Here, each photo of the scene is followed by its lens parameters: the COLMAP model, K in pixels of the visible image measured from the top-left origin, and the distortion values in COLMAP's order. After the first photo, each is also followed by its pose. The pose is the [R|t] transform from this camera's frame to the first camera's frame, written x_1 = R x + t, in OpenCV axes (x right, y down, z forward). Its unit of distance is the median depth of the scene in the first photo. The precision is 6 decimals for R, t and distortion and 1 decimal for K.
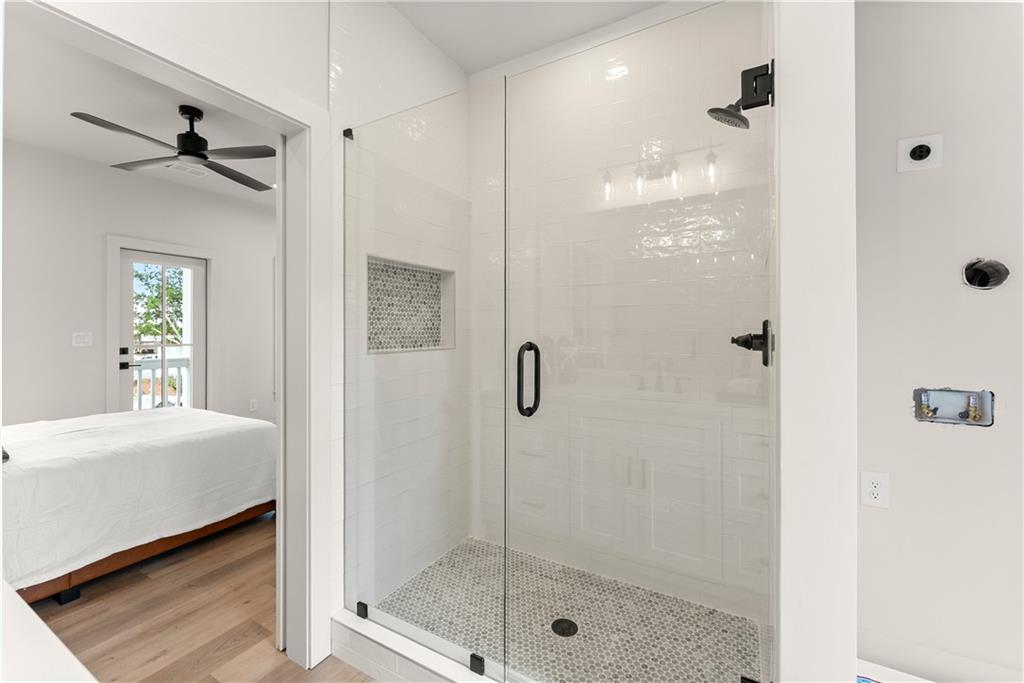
lens RADIAL K [[415.6, 0, 513.8], [0, 415.6, 336.5], [0, 0, 1]] dist [0.002310, -0.000863]
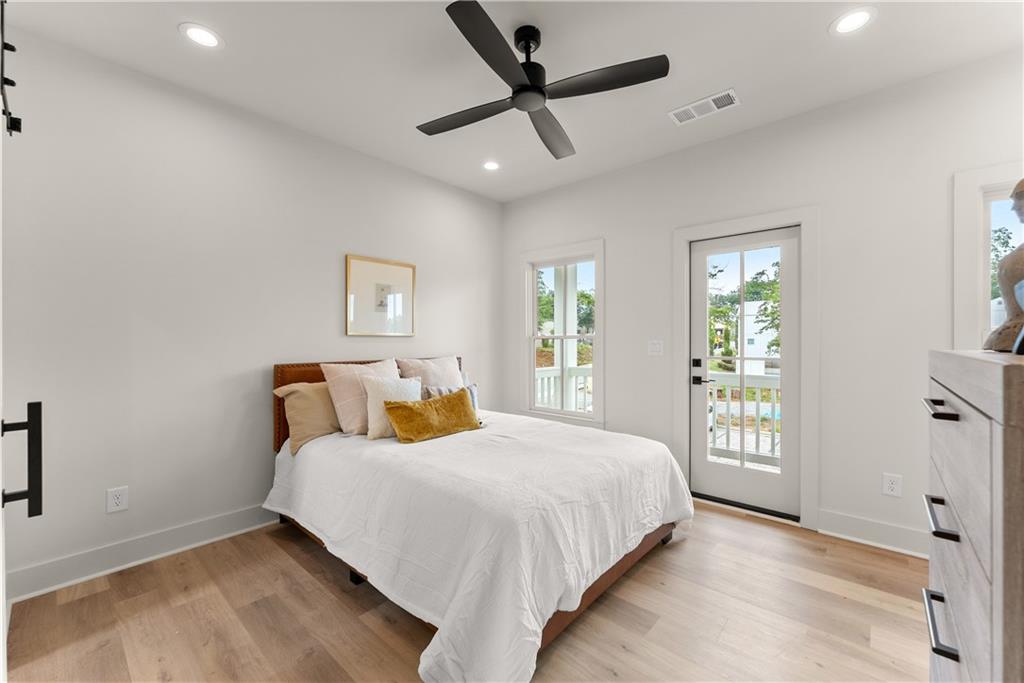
lens RADIAL K [[415.6, 0, 513.8], [0, 415.6, 342.5], [0, 0, 1]] dist [0.002310, -0.000863]
pose [[-0.197098, -0.004463, -0.980374, -0.039658], [-0.016127, 0.999869, -0.001309, 0.000778], [0.980251, 0.015552, -0.197144, 0.810922]]
